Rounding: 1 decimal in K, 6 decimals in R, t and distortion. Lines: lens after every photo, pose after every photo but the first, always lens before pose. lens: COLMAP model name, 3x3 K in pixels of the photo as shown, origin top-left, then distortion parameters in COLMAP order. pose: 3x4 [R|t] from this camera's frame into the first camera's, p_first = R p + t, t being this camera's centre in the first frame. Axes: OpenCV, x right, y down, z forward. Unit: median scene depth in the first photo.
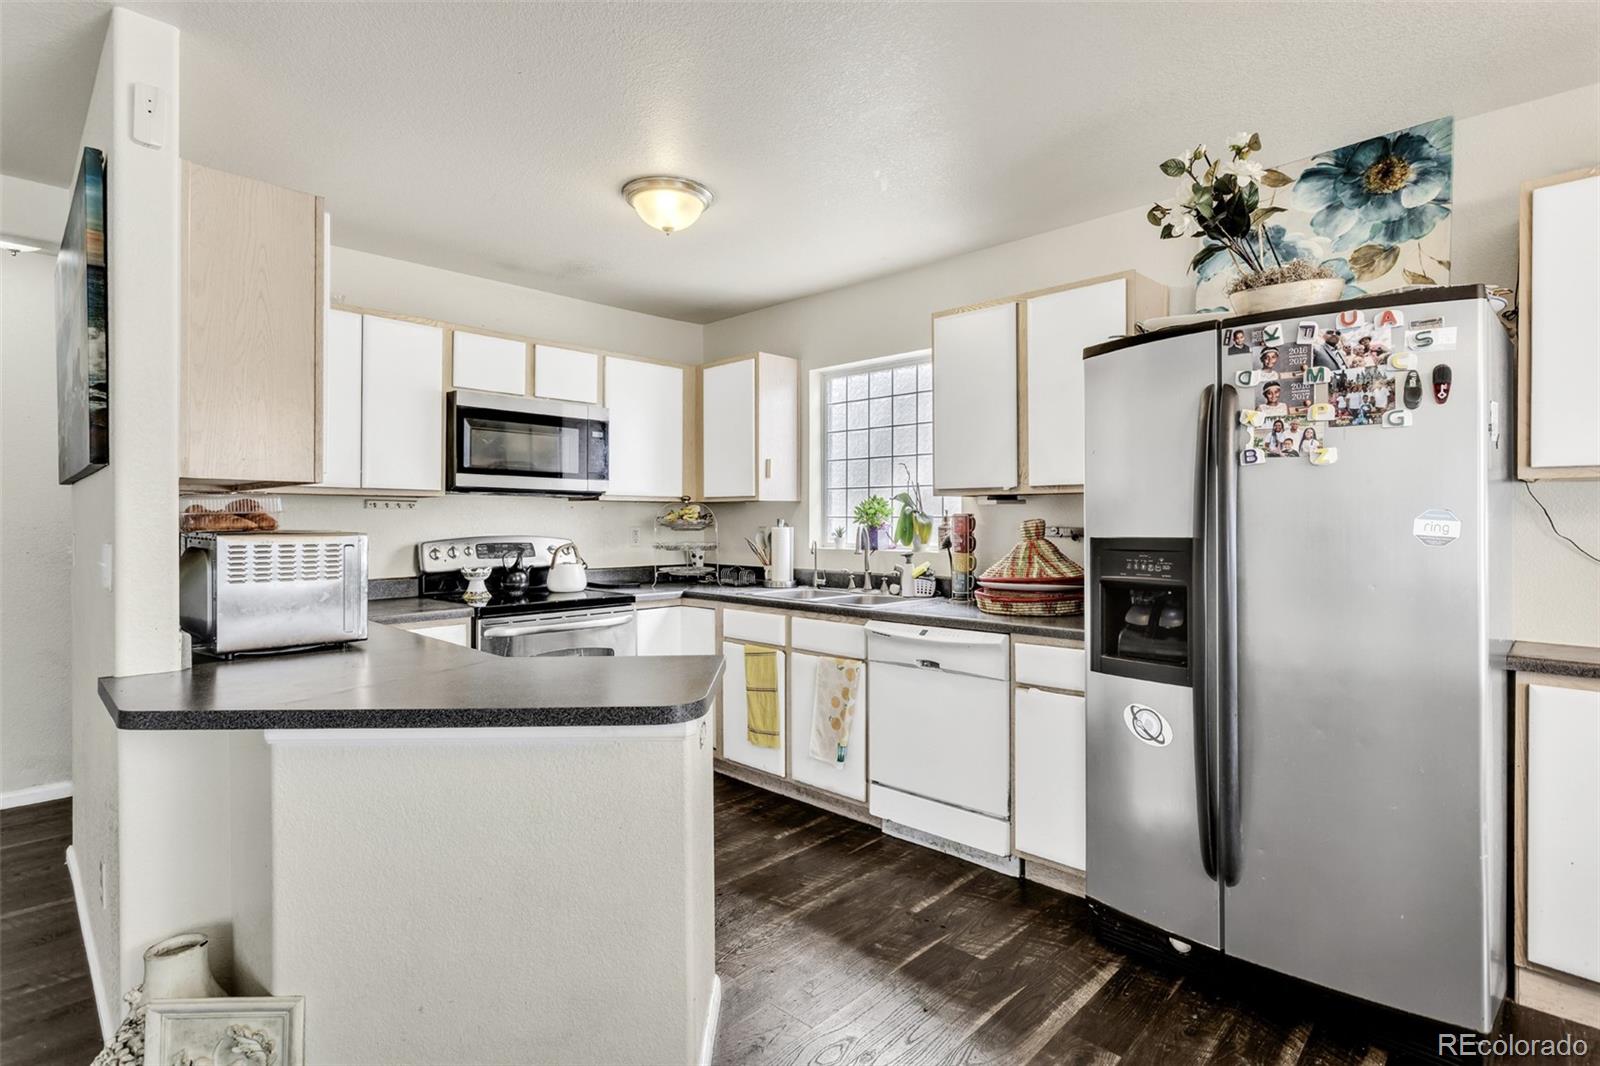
lens RADIAL K [[807.1, 0, 800.4], [0, 807.1, 526.6], [0, 0, 1]] dist [-0.005872, 0.005936]
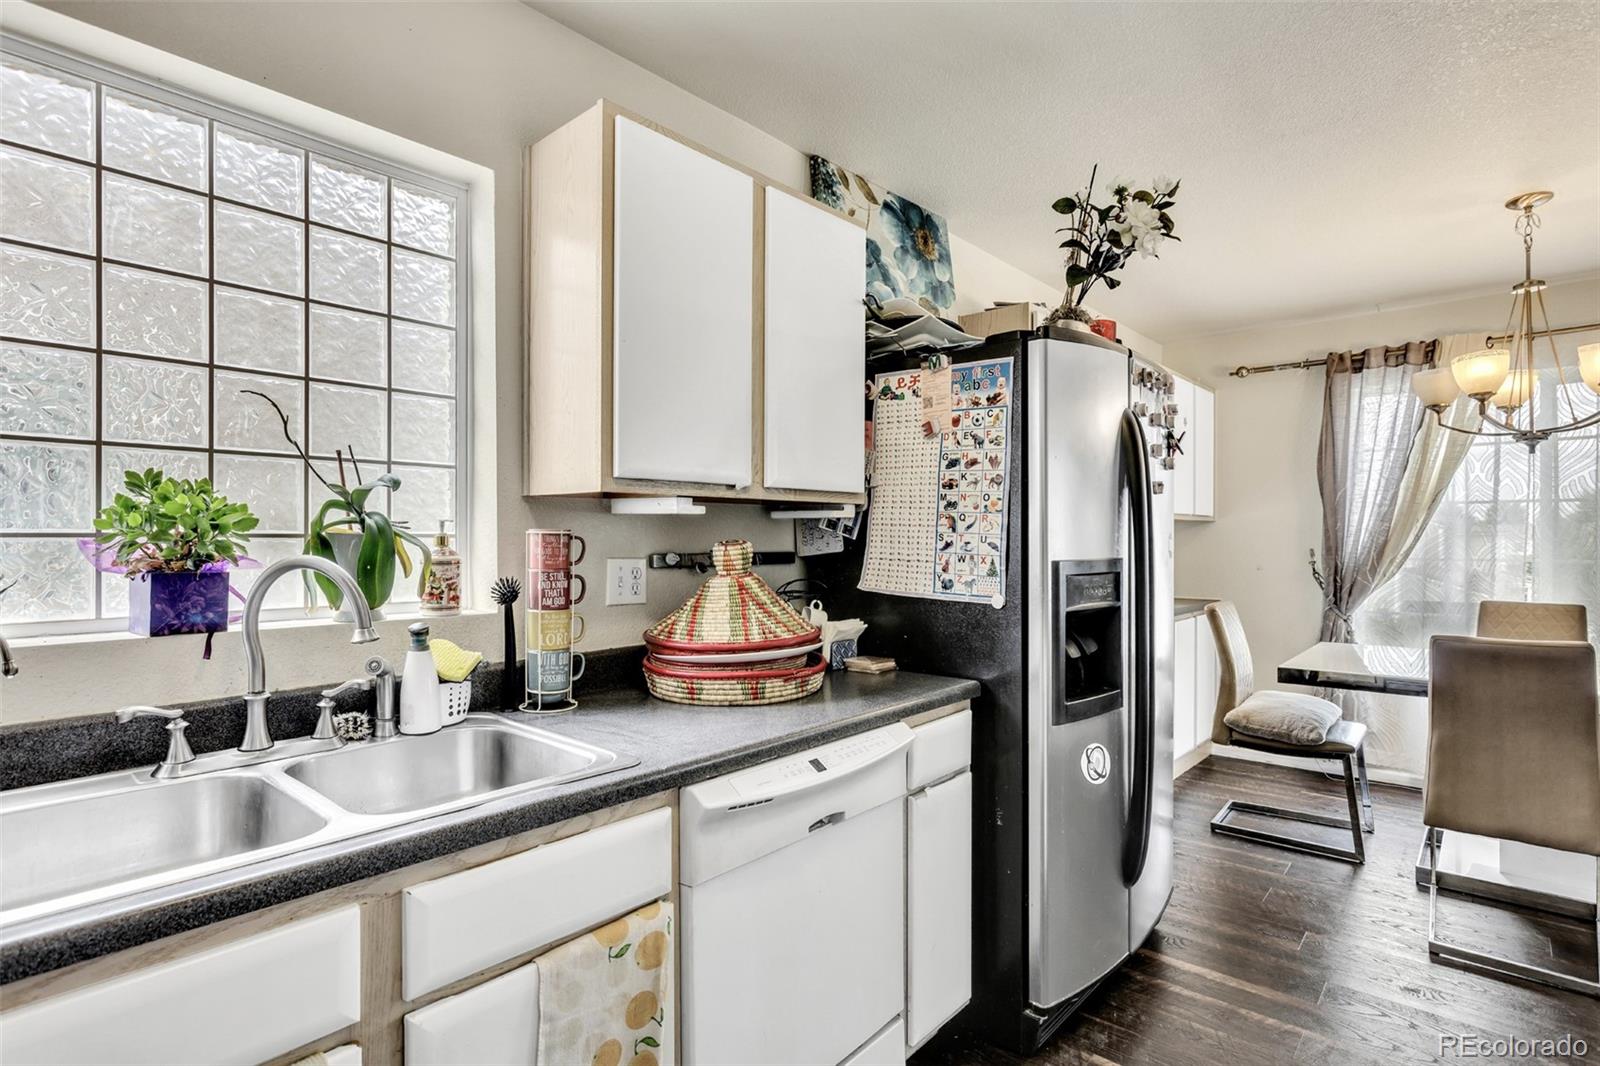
lens RADIAL K [[807.1, 0, 797.8], [0, 807.1, 539.1], [0, 0, 1]] dist [-0.005872, 0.005936]
pose [[-0.051162, 0.003627, 0.998684, -0.331566], [0.014174, 0.999895, -0.002905, -0.007418], [-0.998590, 0.014007, -0.051208, 0.986644]]
